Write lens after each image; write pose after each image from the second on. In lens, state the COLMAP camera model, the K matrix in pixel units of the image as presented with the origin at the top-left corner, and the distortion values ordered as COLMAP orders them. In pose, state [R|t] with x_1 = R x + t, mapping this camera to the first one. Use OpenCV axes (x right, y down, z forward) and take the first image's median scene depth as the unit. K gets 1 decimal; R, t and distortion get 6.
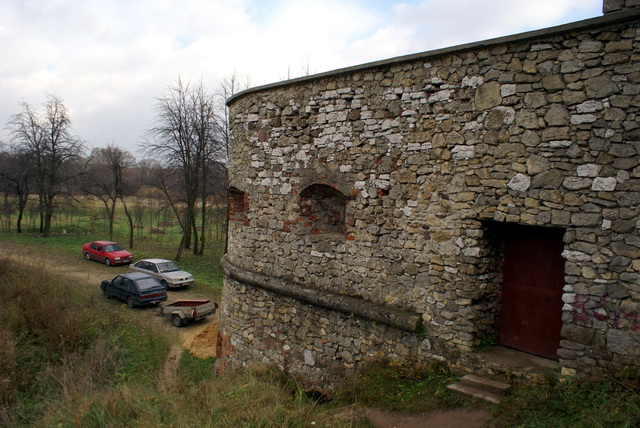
lens RADIAL K [[502.6, 0, 322.9], [0, 502.6, 212.5], [0, 0, 1]] dist [-0.121485, 0.083994]
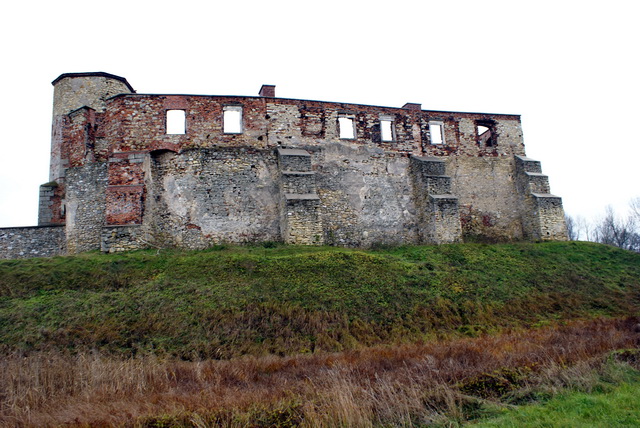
lens RADIAL K [[502.6, 0, 322.5], [0, 502.6, 209.8], [0, 0, 1]] dist [-0.121485, 0.083994]
pose [[0.624959, 0.055525, 0.778680, -1.709252], [0.116057, 0.979775, -0.163010, 0.721242], [-0.771982, 0.192246, 0.605875, -4.861384]]
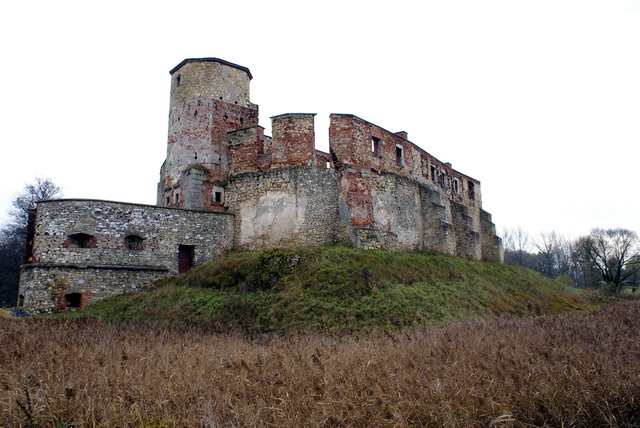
lens RADIAL K [[502.6, 0, 321.2], [0, 502.6, 215.0], [0, 0, 1]] dist [-0.121485, 0.083994]
pose [[0.002848, 0.114422, 0.993428, -4.711201], [0.065408, 0.991284, -0.114362, 0.389638], [-0.997855, 0.065303, -0.004661, -0.382303]]
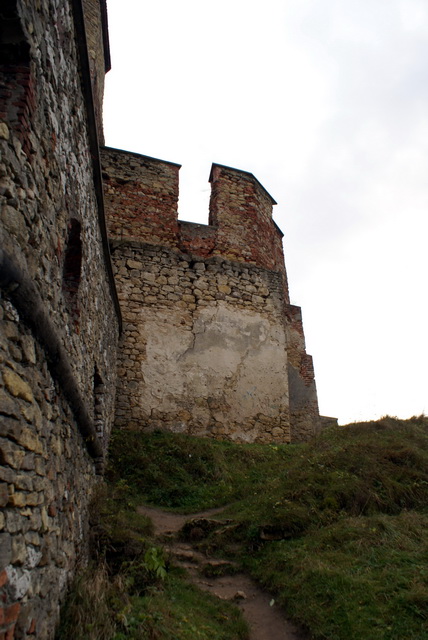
lens RADIAL K [[502.6, 0, 211.1], [0, 502.6, 320.1], [0, 0, 1]] dist [-0.121485, 0.083994]
pose [[-0.819443, 0.232178, 0.524029, -0.606745], [0.047556, 0.938669, -0.341525, 0.362227], [-0.571184, -0.254940, -0.780228, 1.940635]]
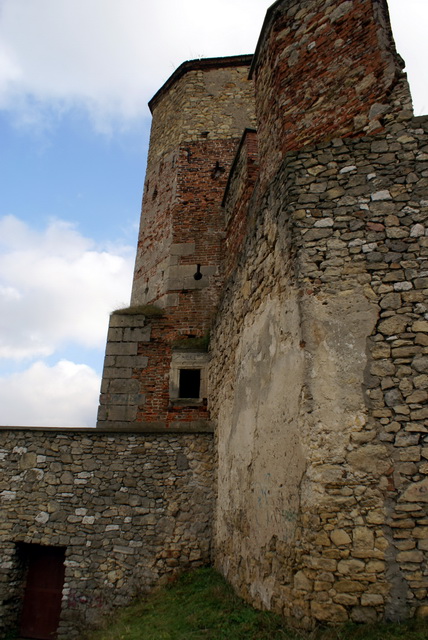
lens RADIAL K [[502.6, 0, 210.7], [0, 502.6, 325.8], [0, 0, 1]] dist [-0.121485, 0.083994]
pose [[0.779802, 0.228032, 0.583018, -0.250183], [0.023031, 0.920220, -0.390724, 0.000509], [-0.625603, 0.318115, 0.712337, -0.688939]]
